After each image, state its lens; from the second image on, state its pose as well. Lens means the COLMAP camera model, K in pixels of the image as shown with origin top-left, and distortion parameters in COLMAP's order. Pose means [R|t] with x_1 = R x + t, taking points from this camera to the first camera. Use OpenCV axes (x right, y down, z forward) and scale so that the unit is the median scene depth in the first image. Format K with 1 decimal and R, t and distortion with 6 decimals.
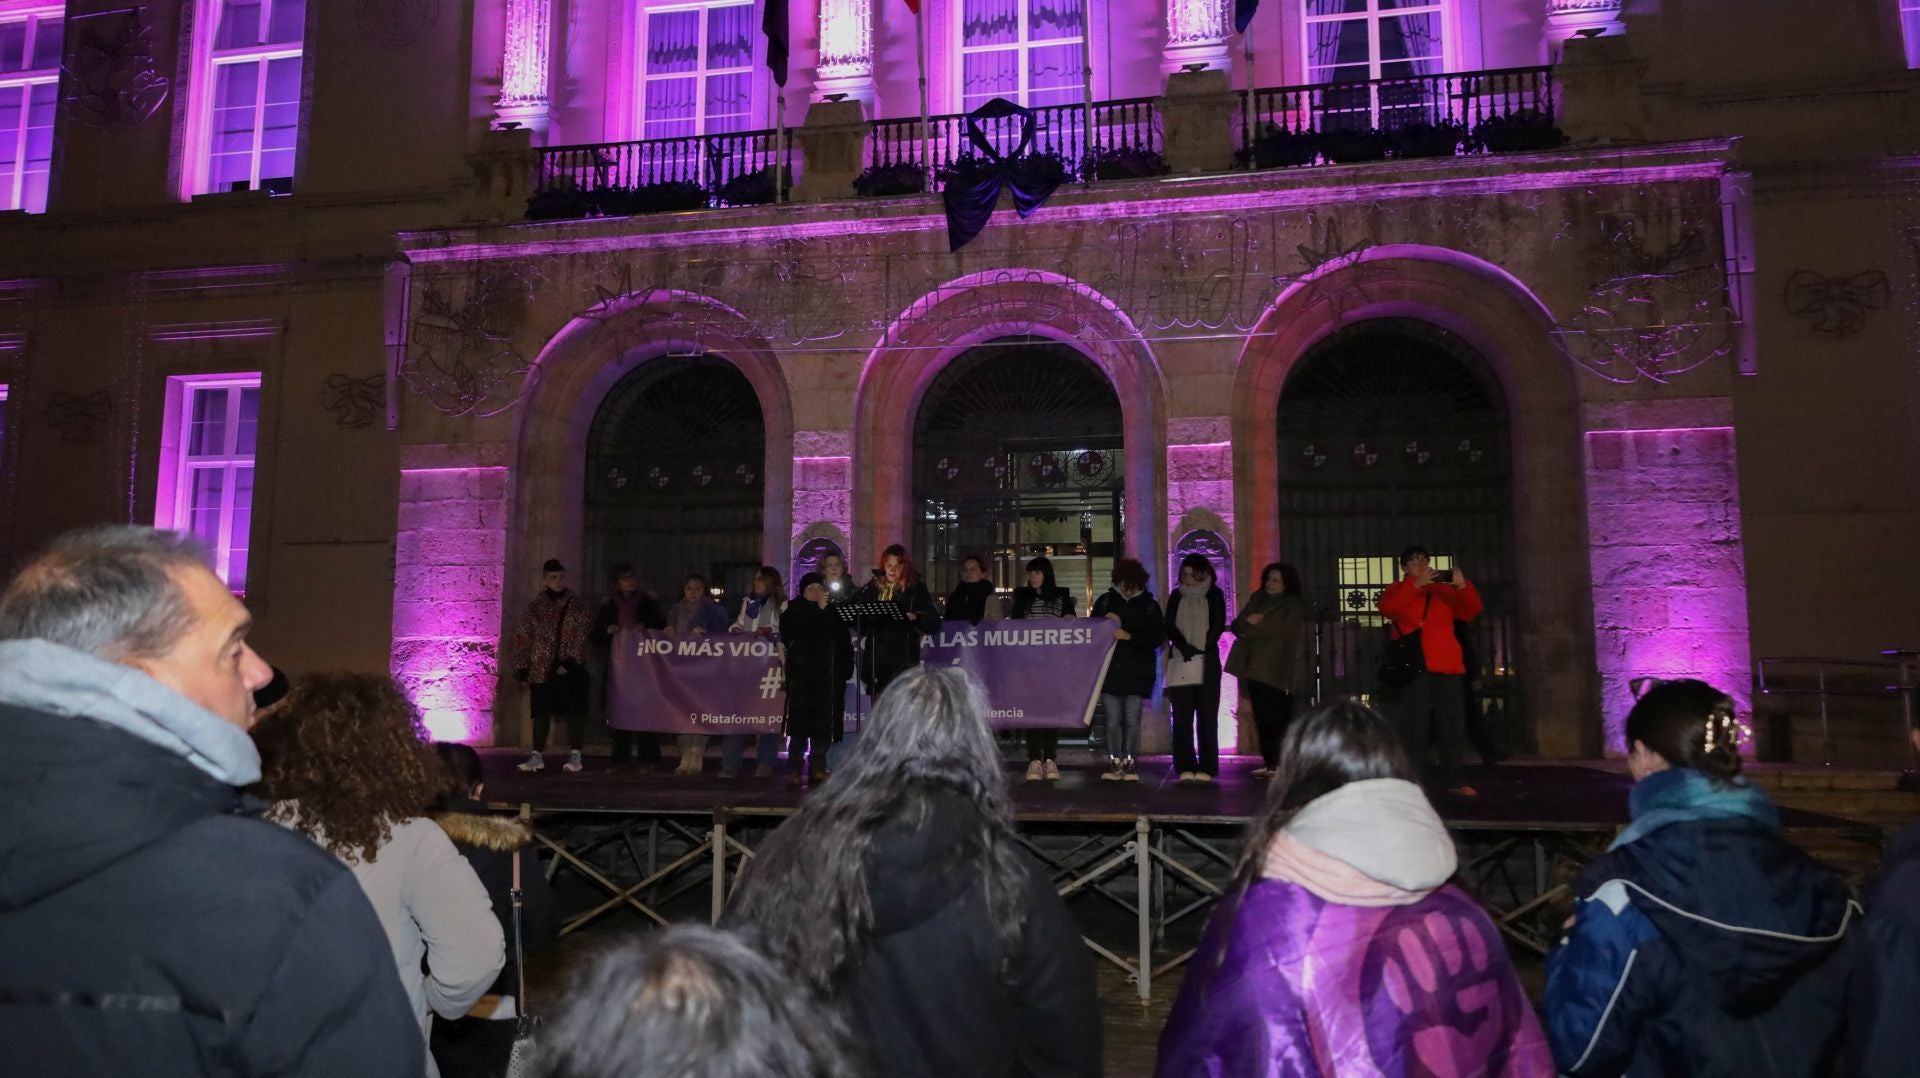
lens RADIAL K [[1339.3, 0, 975.3], [0, 1339.3, 531.4], [0, 0, 1]] dist [0.002474, 0.002259]
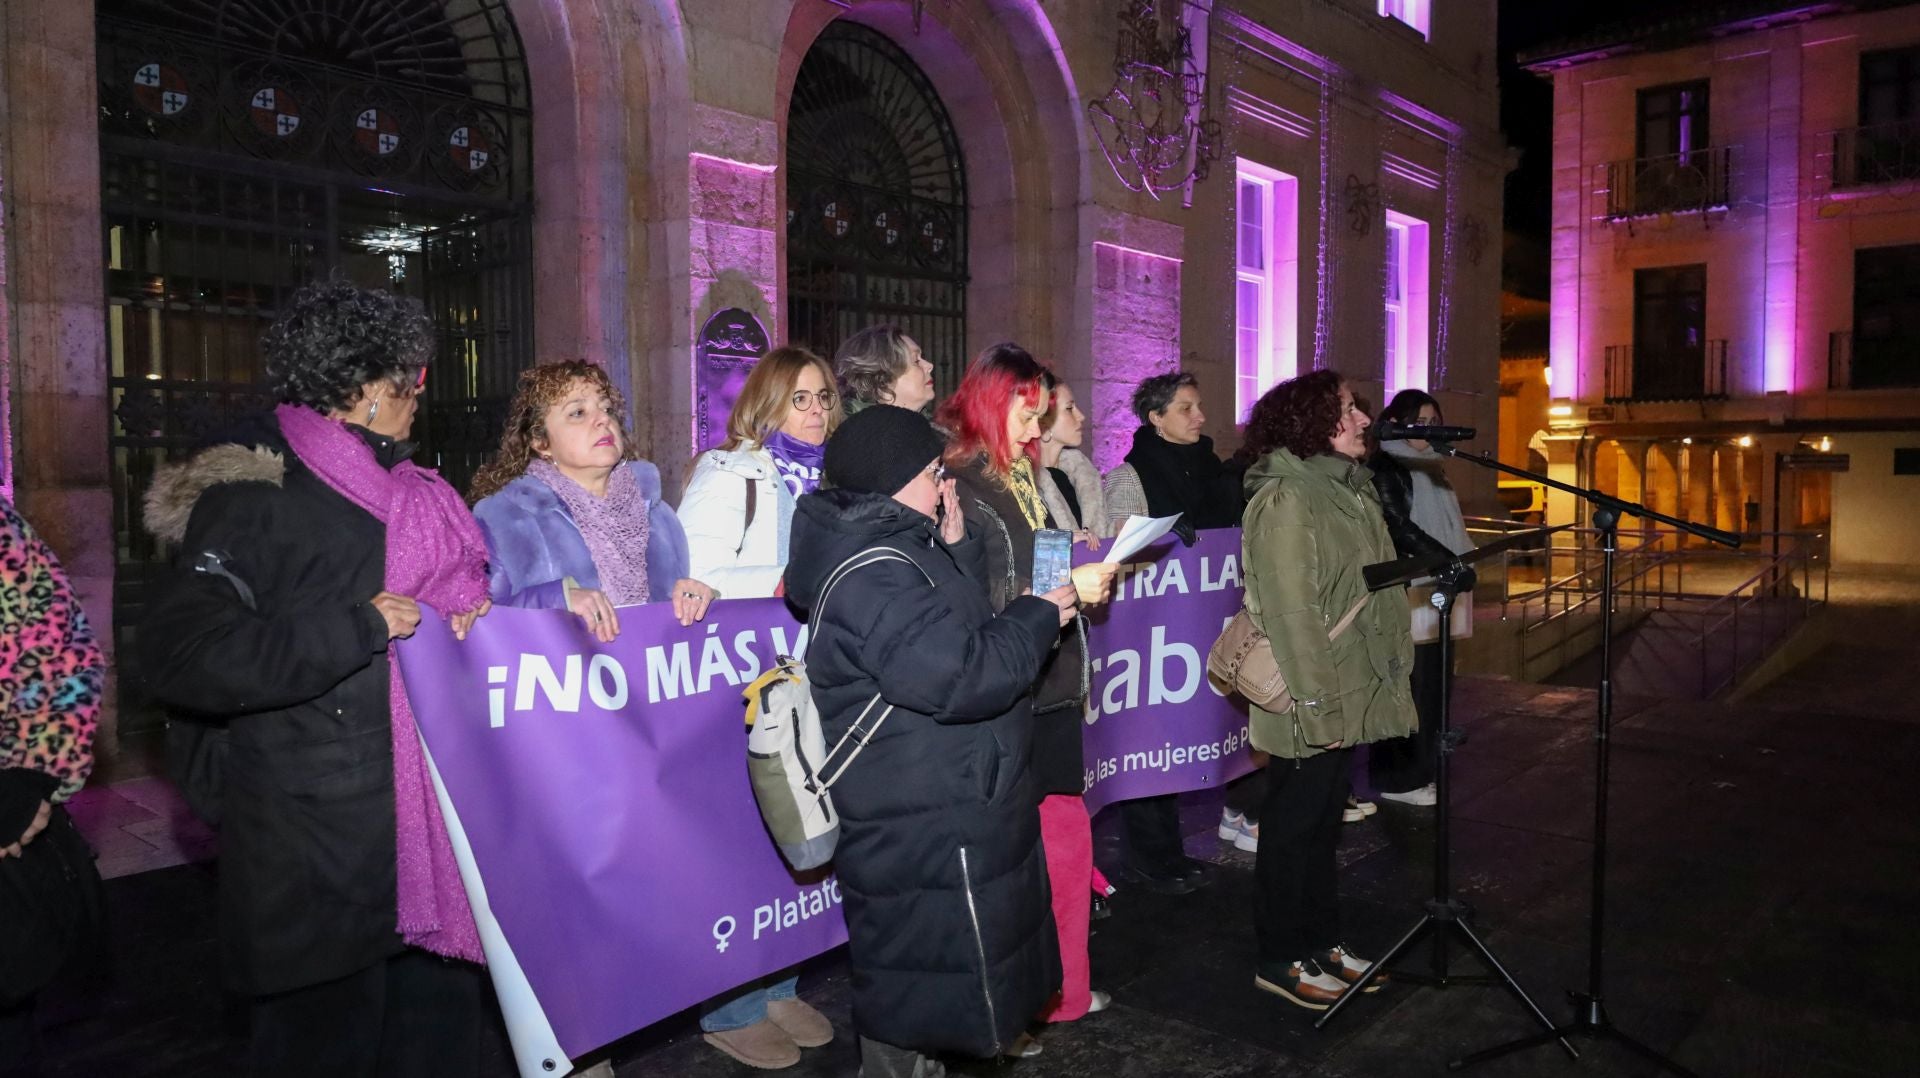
lens RADIAL K [[1339.3, 0, 968.4], [0, 1339.3, 533.4], [0, 0, 1]] dist [0.002474, 0.002259]
pose [[0.488826, -0.046351, 0.871149, -0.283836], [-0.107379, 0.987797, 0.112811, 0.017777], [-0.865748, -0.148688, 0.477883, 0.573622]]
